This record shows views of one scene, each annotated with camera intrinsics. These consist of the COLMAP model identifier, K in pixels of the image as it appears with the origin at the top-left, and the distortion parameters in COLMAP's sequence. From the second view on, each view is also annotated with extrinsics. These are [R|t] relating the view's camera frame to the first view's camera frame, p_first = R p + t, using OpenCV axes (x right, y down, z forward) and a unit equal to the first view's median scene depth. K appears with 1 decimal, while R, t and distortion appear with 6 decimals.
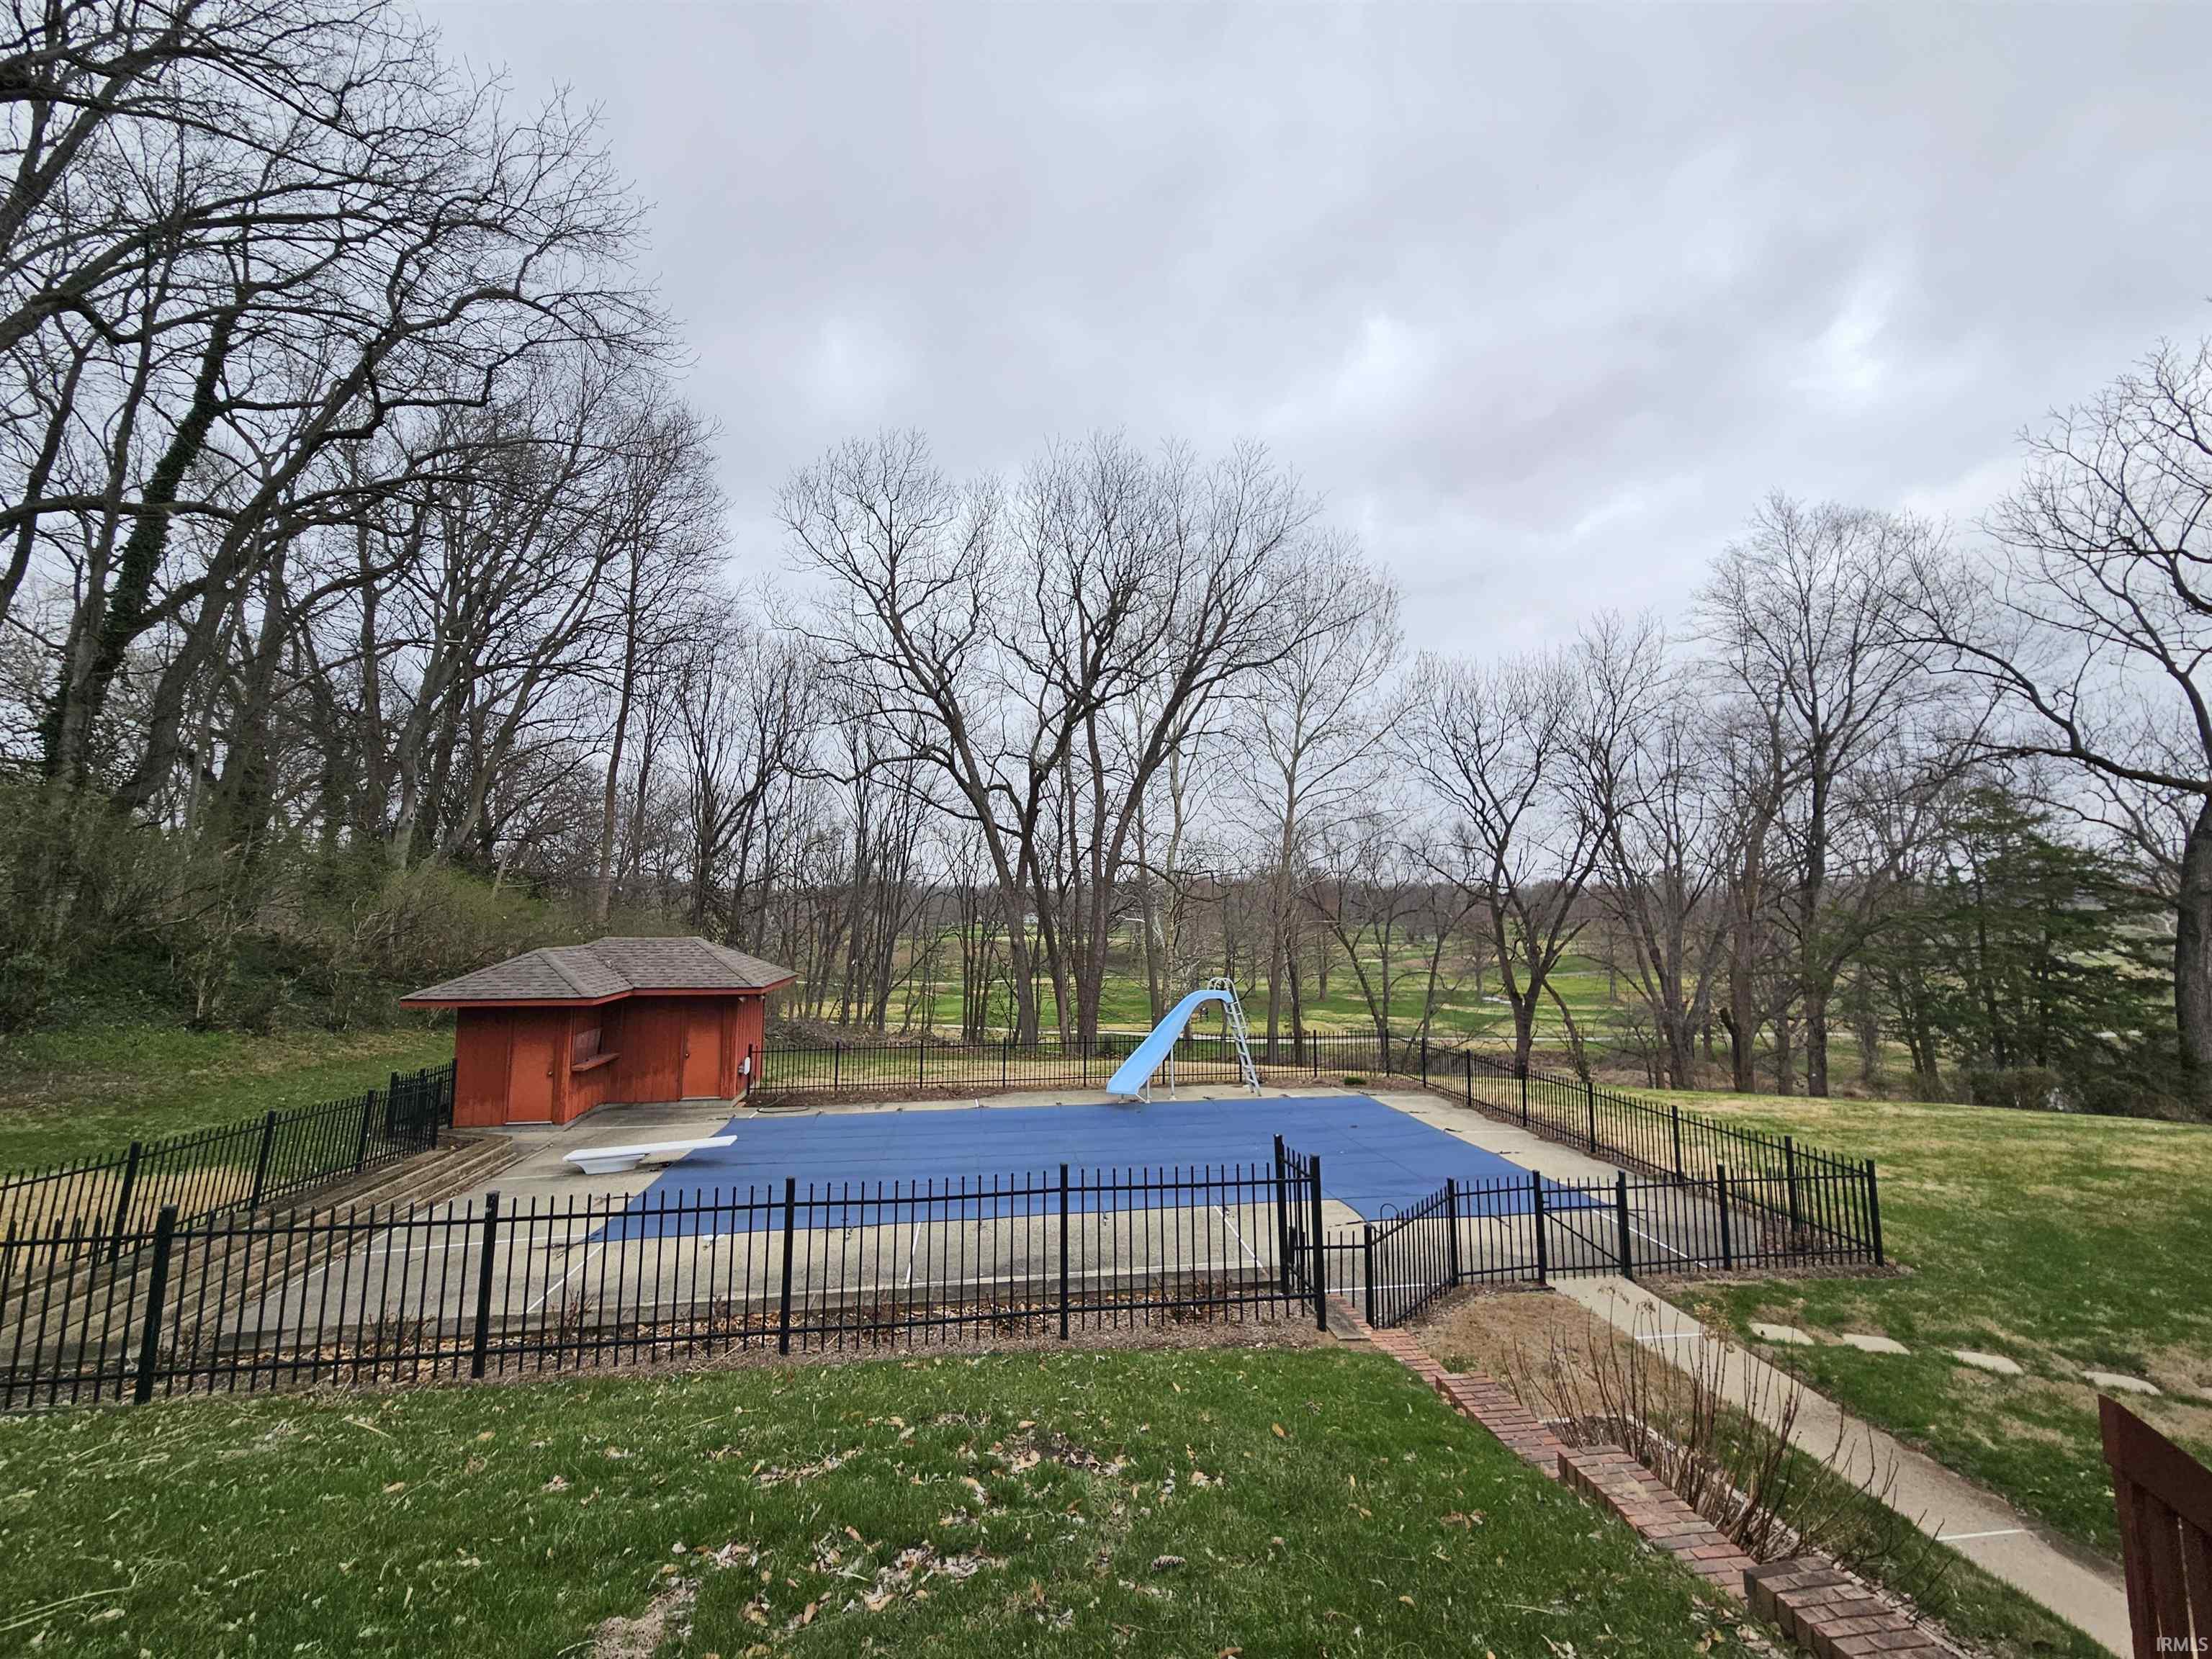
lens RADIAL K [[907.0, 0, 1113.9], [0, 907.0, 815.2], [0, 0, 1]] dist [0.000346, 0.000035]
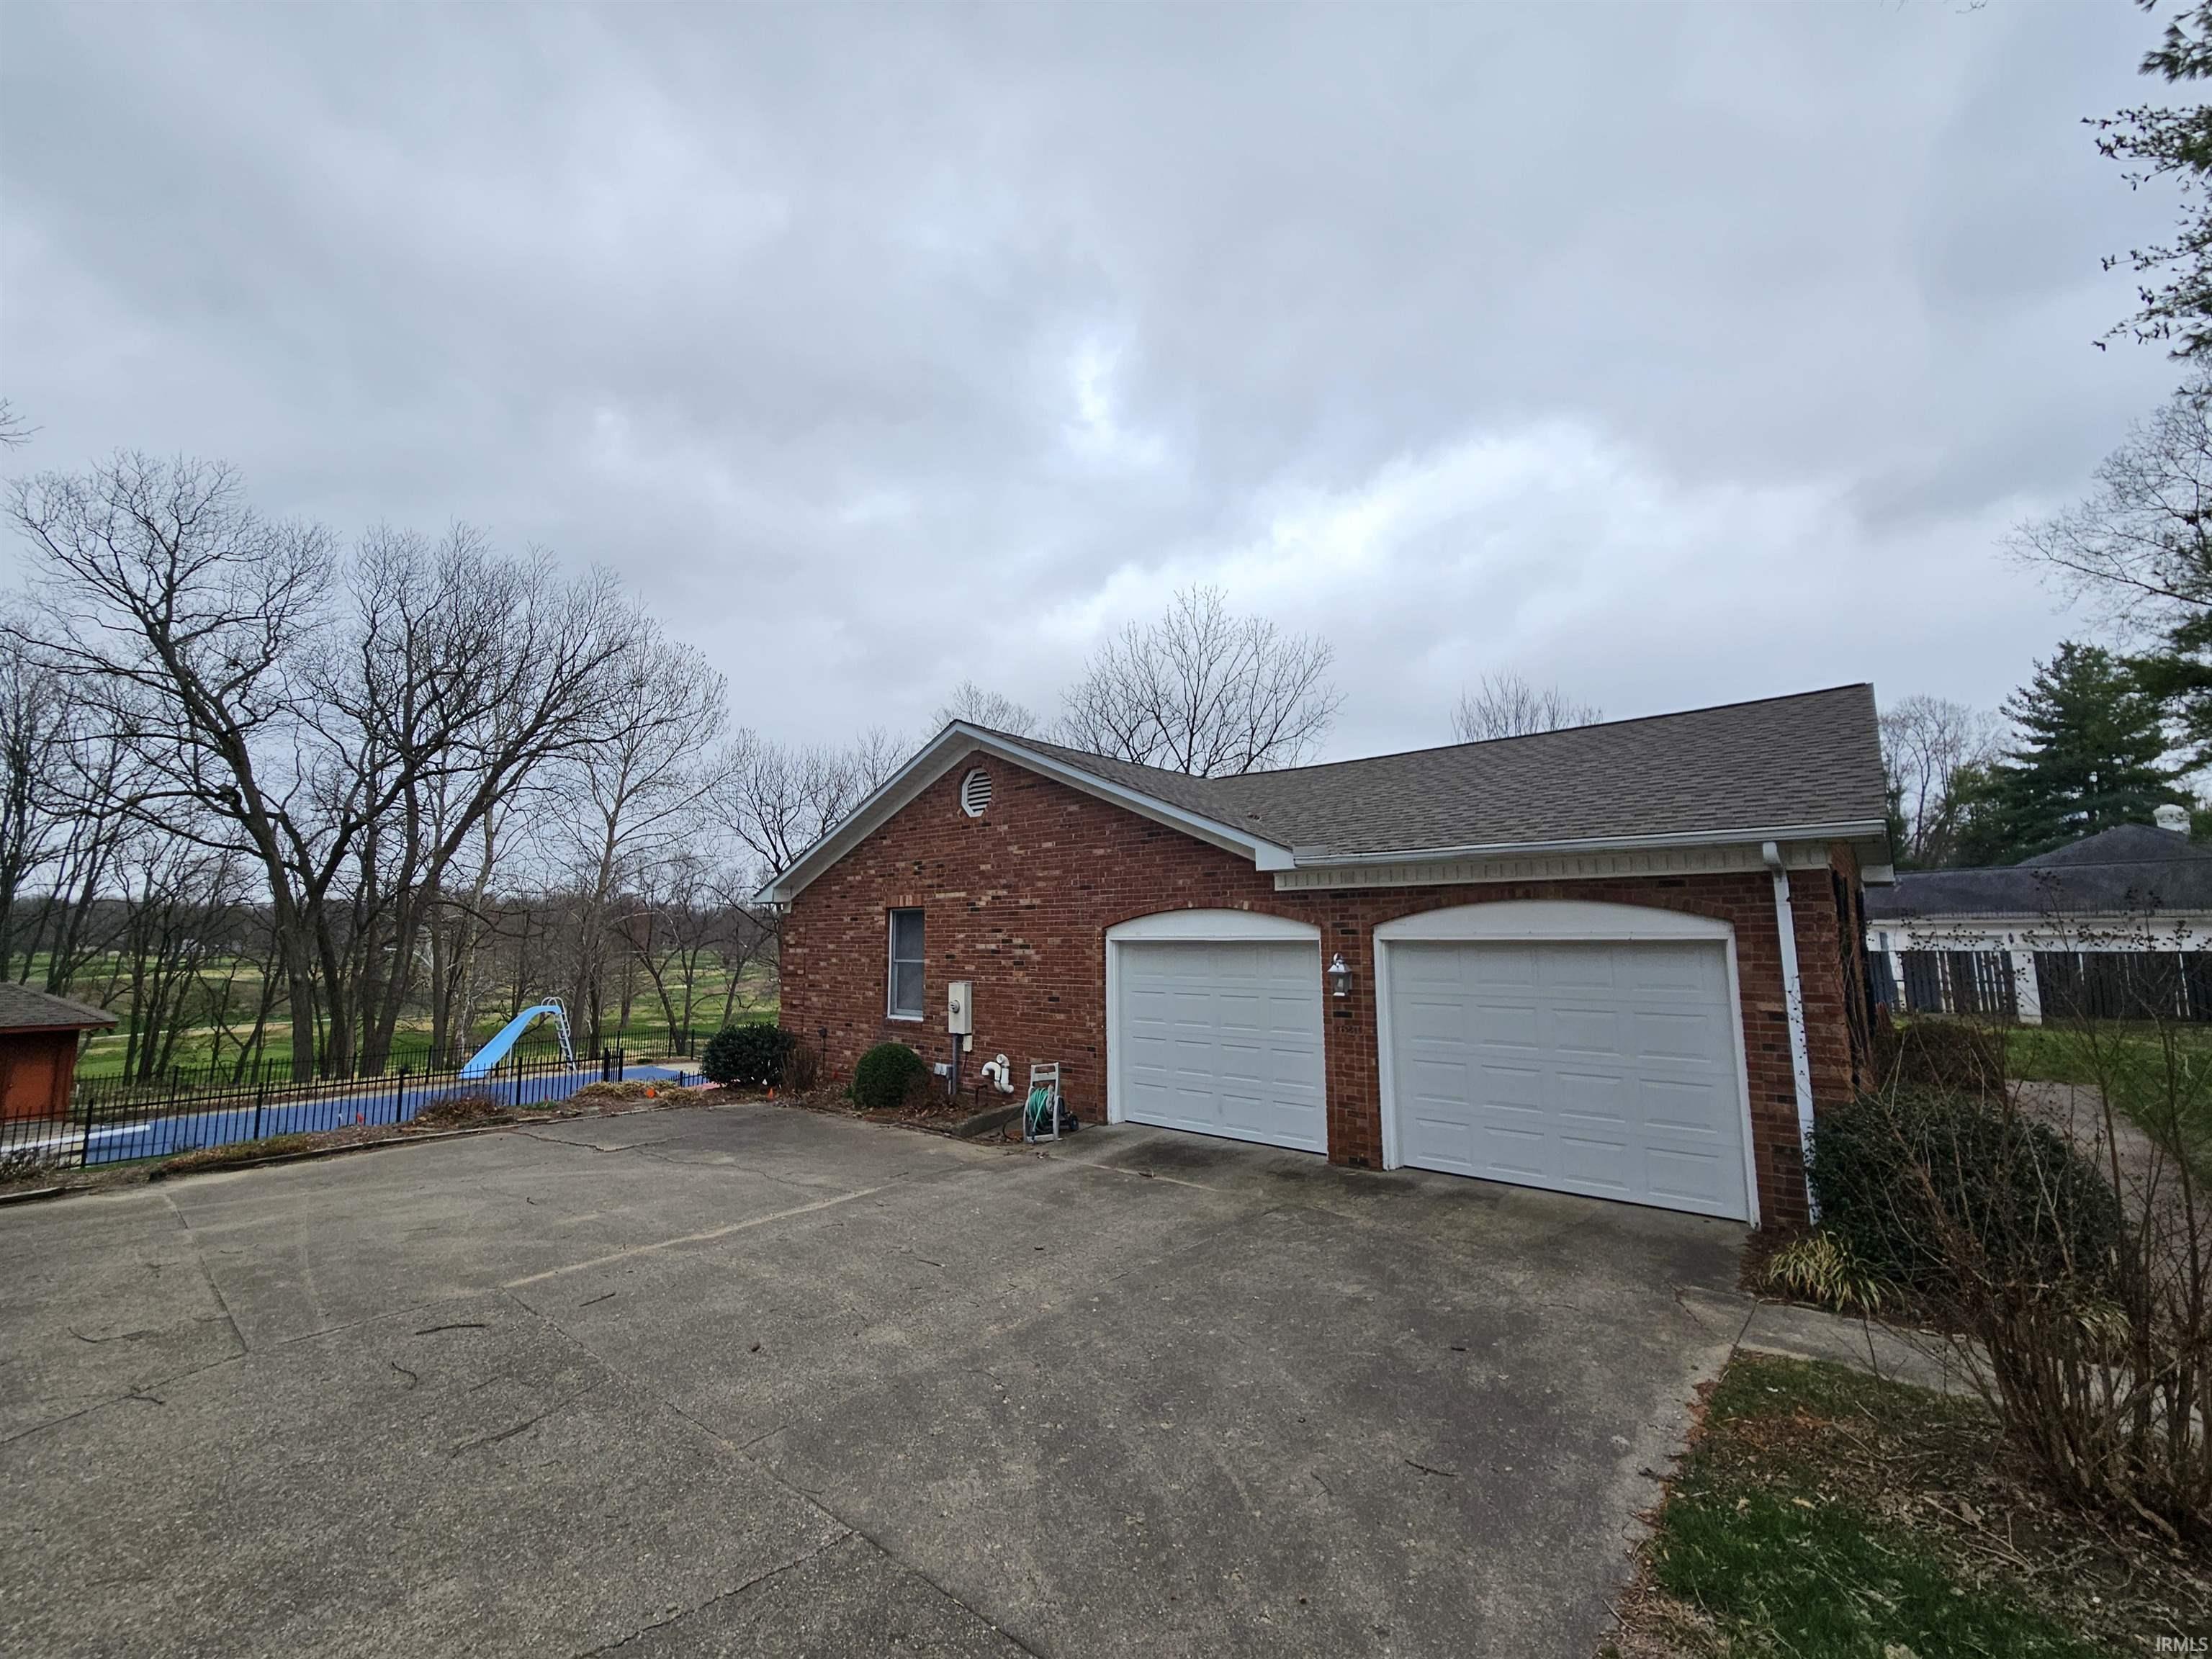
lens RADIAL K [[907.0, 0, 1113.9], [0, 907.0, 815.2], [0, 0, 1]] dist [0.000346, 0.000035]
pose [[0.760301, 0.085817, 0.643877, -0.060744], [-0.070550, 0.996280, -0.049480, -0.043652], [-0.645729, -0.007806, 0.763527, -0.278552]]
